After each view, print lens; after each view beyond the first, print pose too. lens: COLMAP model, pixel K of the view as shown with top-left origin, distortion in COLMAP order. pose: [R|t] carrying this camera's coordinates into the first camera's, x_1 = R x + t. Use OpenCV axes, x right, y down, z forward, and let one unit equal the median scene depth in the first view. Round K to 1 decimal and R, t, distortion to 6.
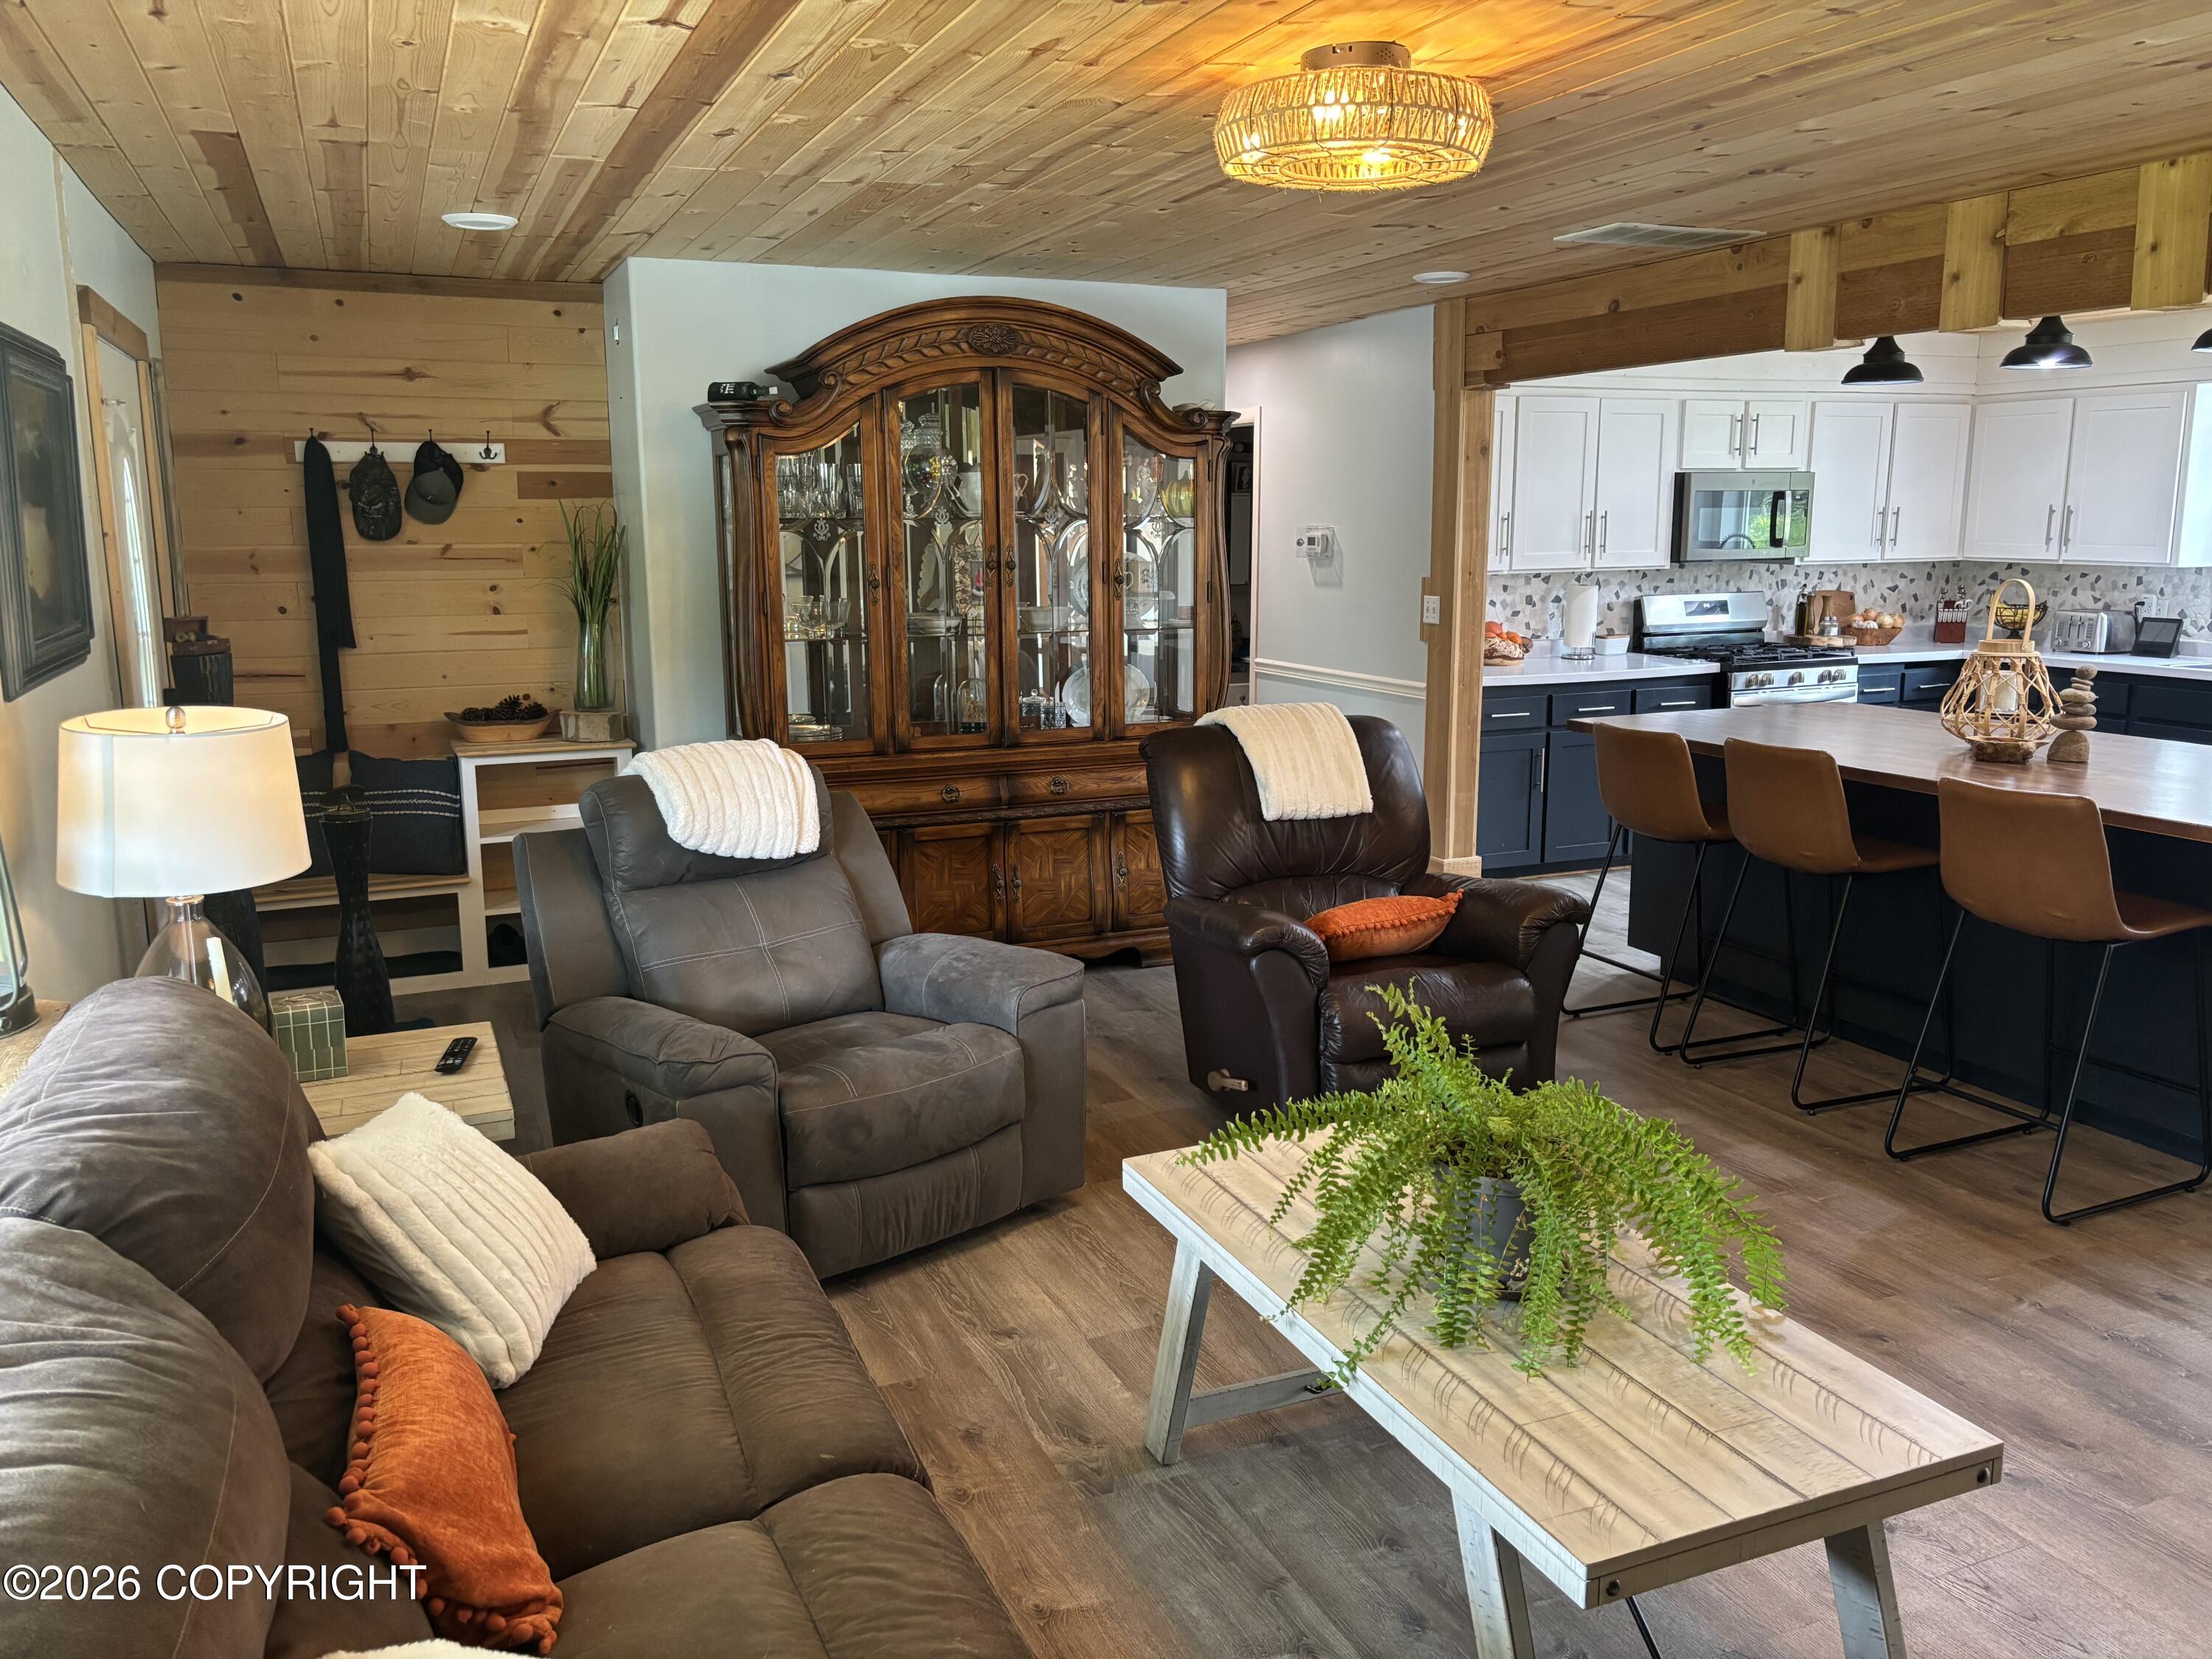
lens RADIAL K [[1639.0, 0, 1106.0], [0, 1639.0, 829.5], [0, 0, 1]] dist [0.030876, -0.000949]
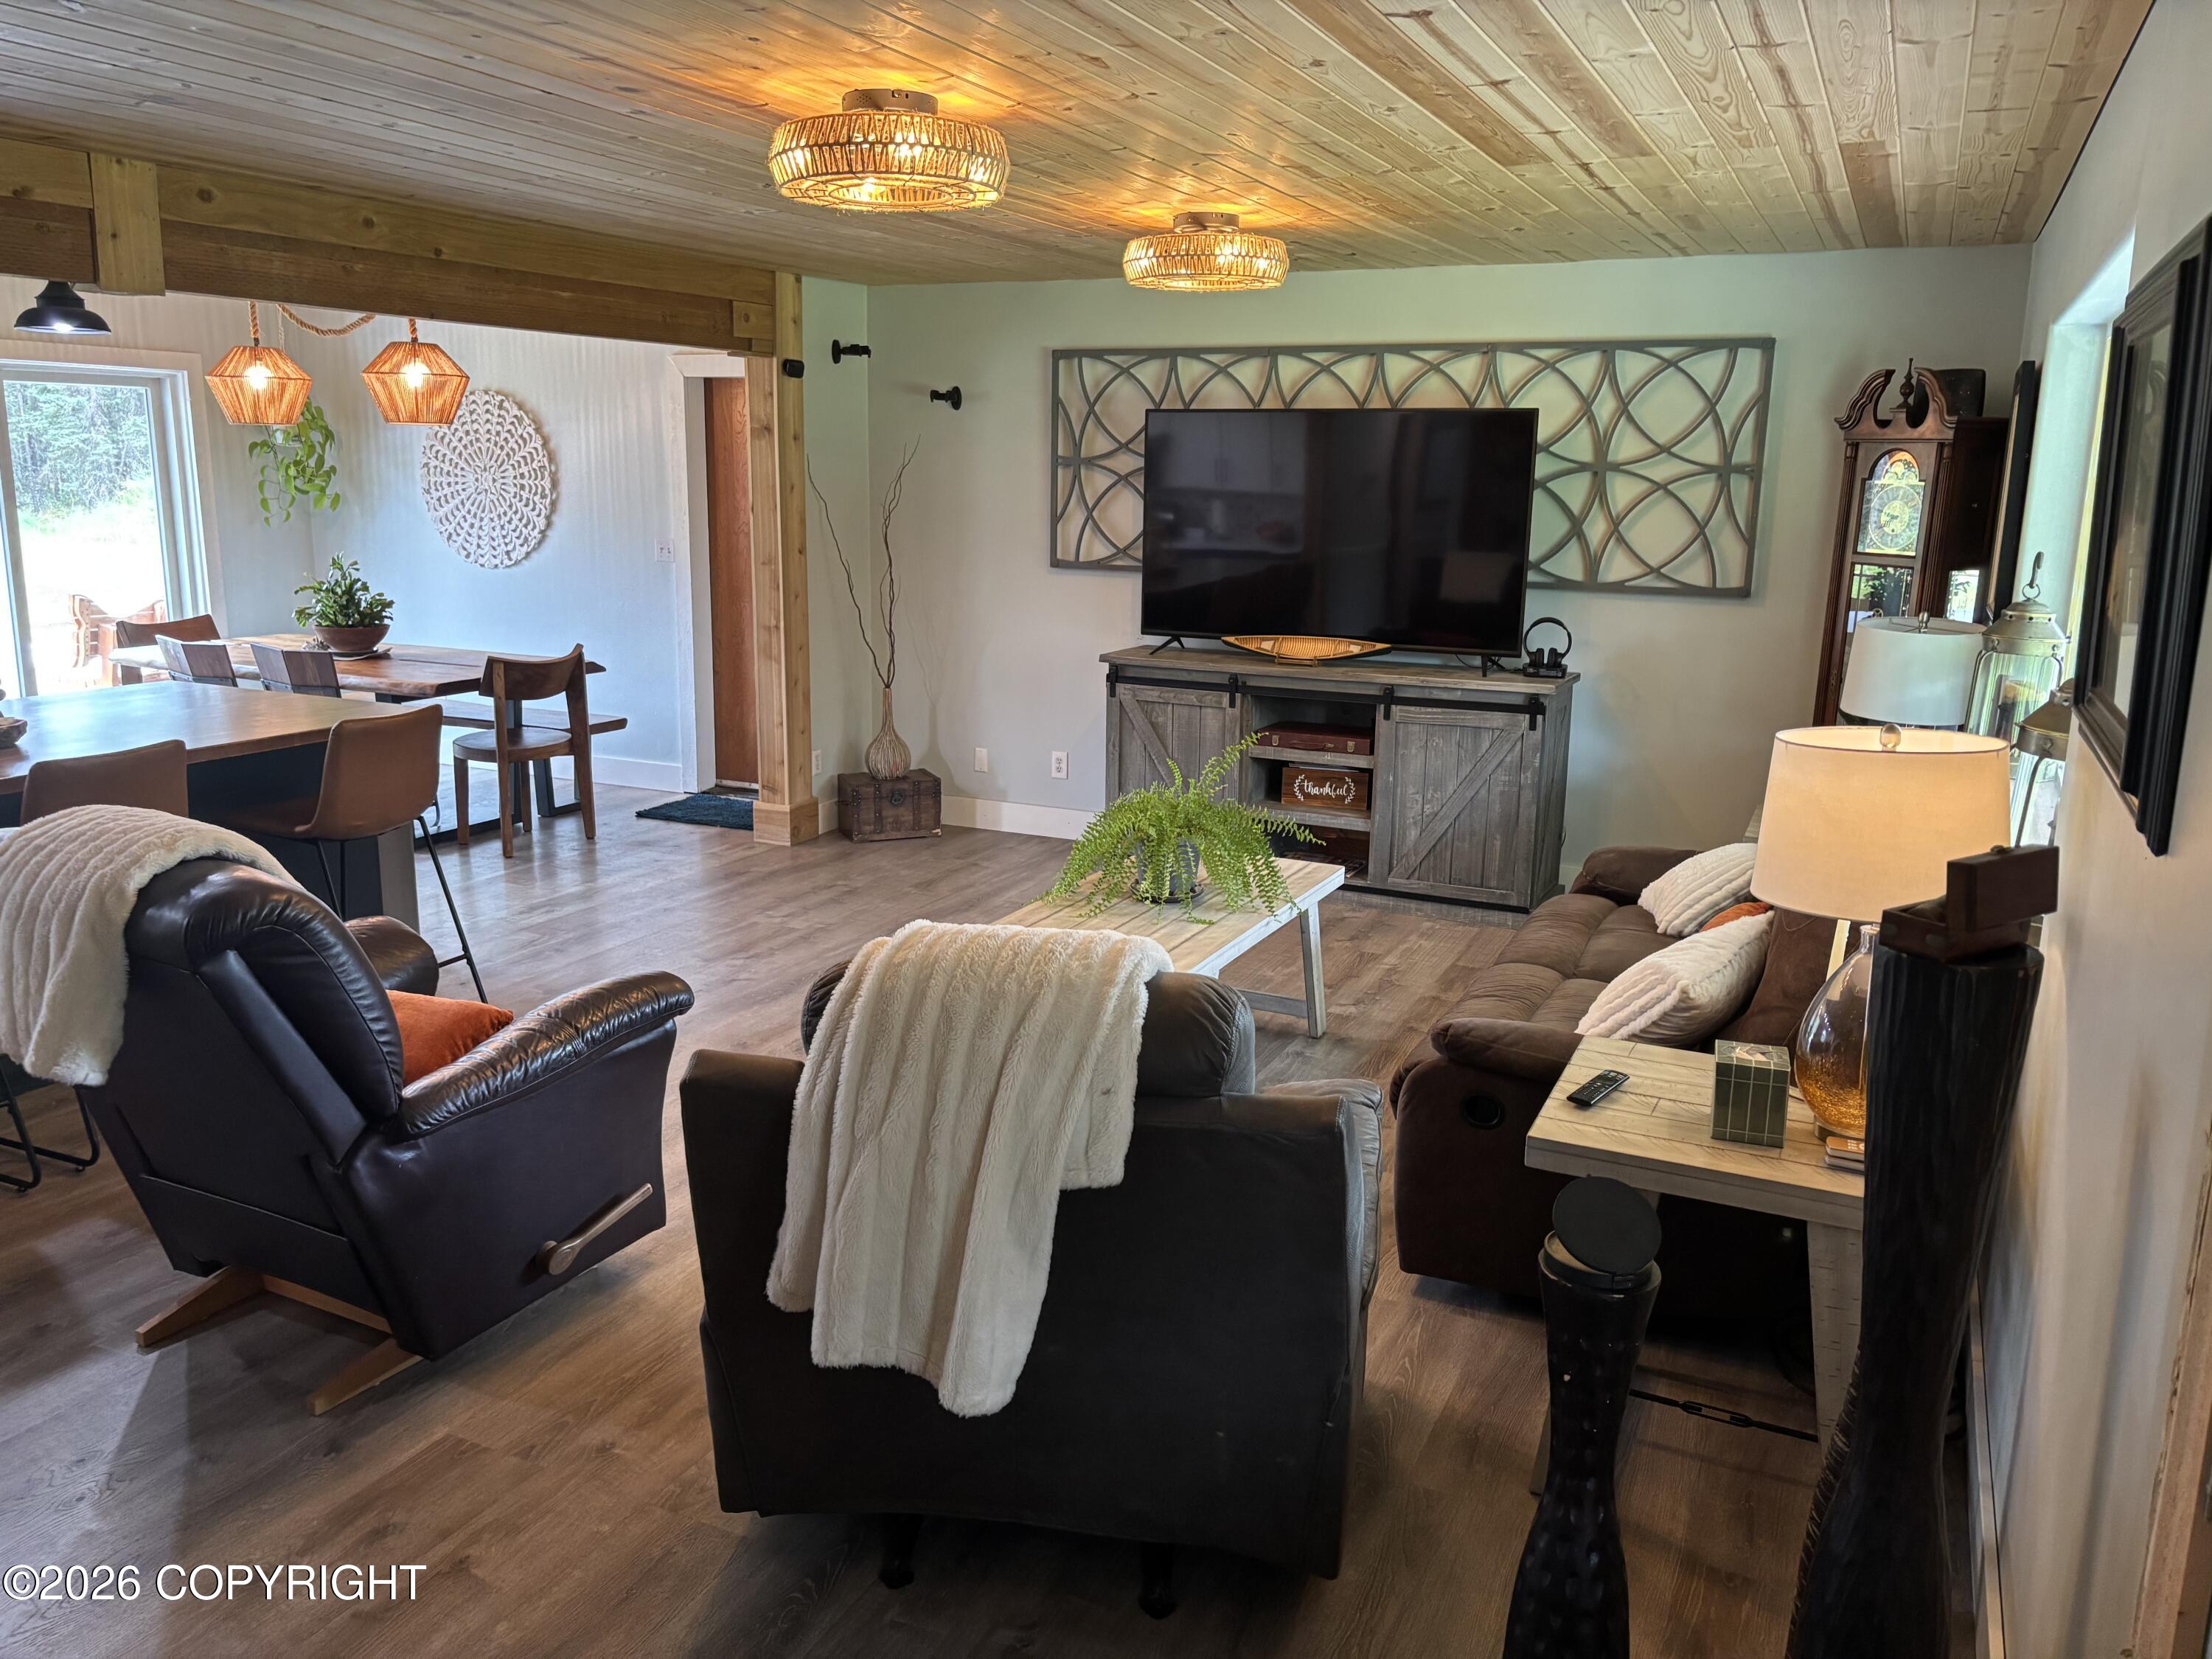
lens RADIAL K [[1639.0, 0, 1106.0], [0, 1639.0, 829.5], [0, 0, 1]] dist [0.030876, -0.000949]
pose [[-0.657760, -0.150134, 0.738113, -0.632825], [0.127641, 0.943545, 0.305664, -0.228423], [-0.742334, 0.295267, -0.601463, 1.249778]]
